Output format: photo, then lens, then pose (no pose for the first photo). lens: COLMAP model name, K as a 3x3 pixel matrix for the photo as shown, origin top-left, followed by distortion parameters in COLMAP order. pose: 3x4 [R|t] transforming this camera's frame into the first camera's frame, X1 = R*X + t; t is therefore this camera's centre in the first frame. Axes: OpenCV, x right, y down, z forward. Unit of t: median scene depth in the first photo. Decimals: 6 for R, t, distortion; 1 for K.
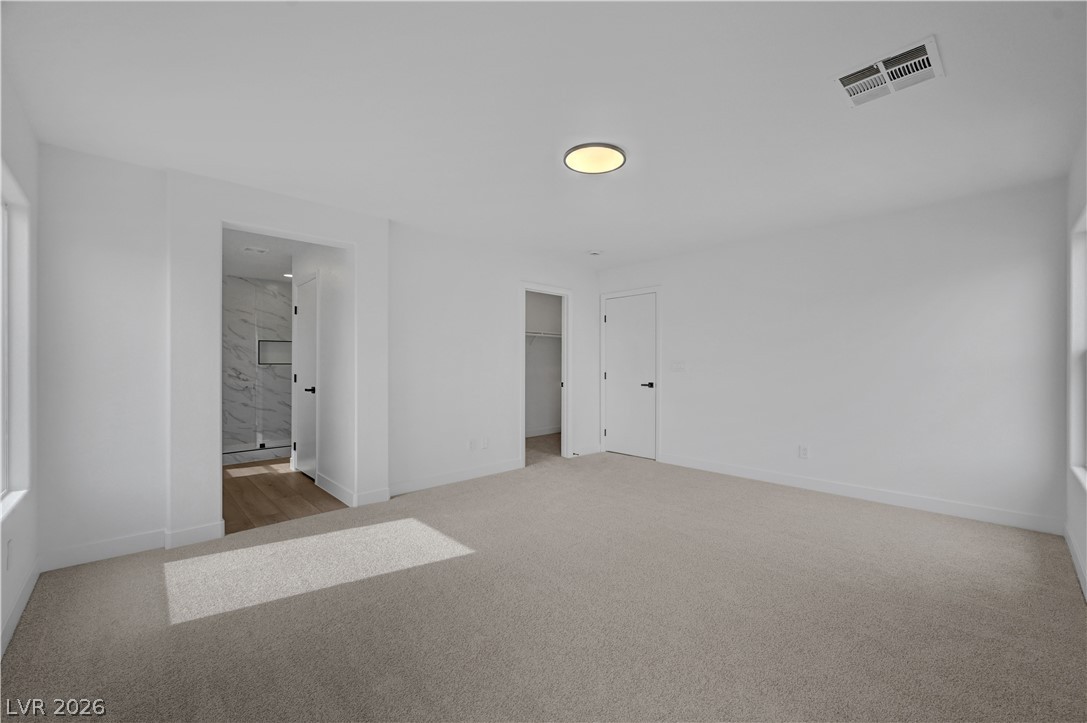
lens RADIAL K [[434.3, 0, 546.0], [0, 434.3, 365.6], [0, 0, 1]] dist [0.000344, 0.000005]
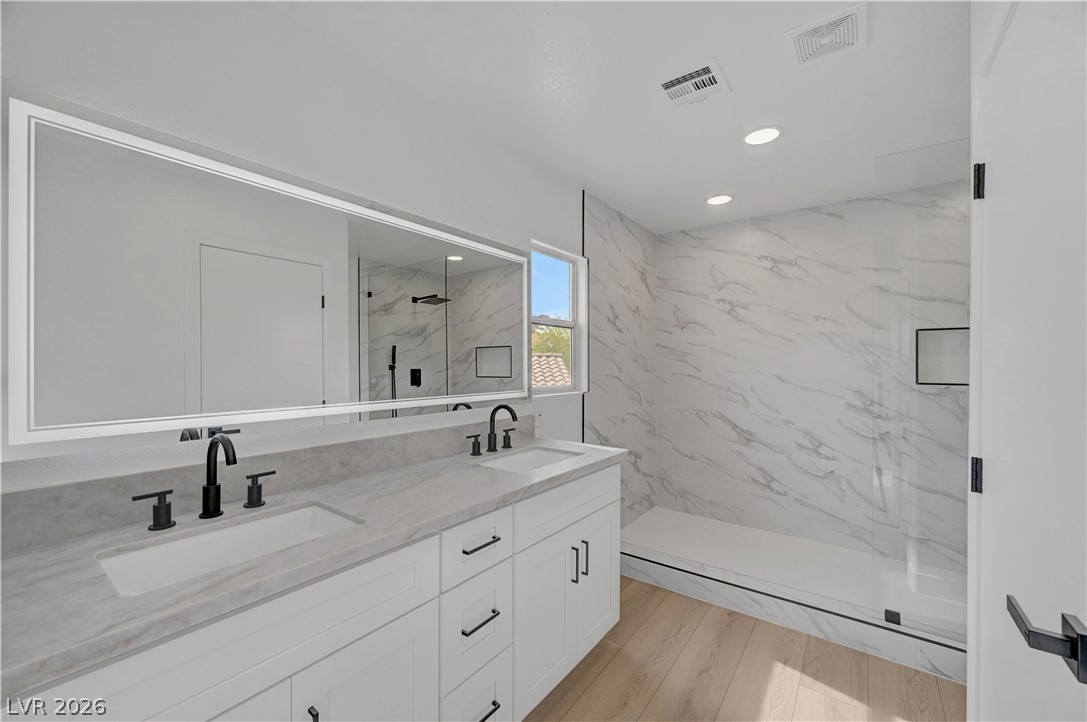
lens RADIAL K [[434.3, 0, 546.0], [0, 434.3, 365.1], [0, 0, 1]] dist [0.000344, 0.000005]
pose [[0.176824, 0.002707, -0.984239, -0.304349], [-0.004168, 0.999989, 0.002002, -0.021971], [0.984234, 0.003749, 0.176834, 0.568569]]
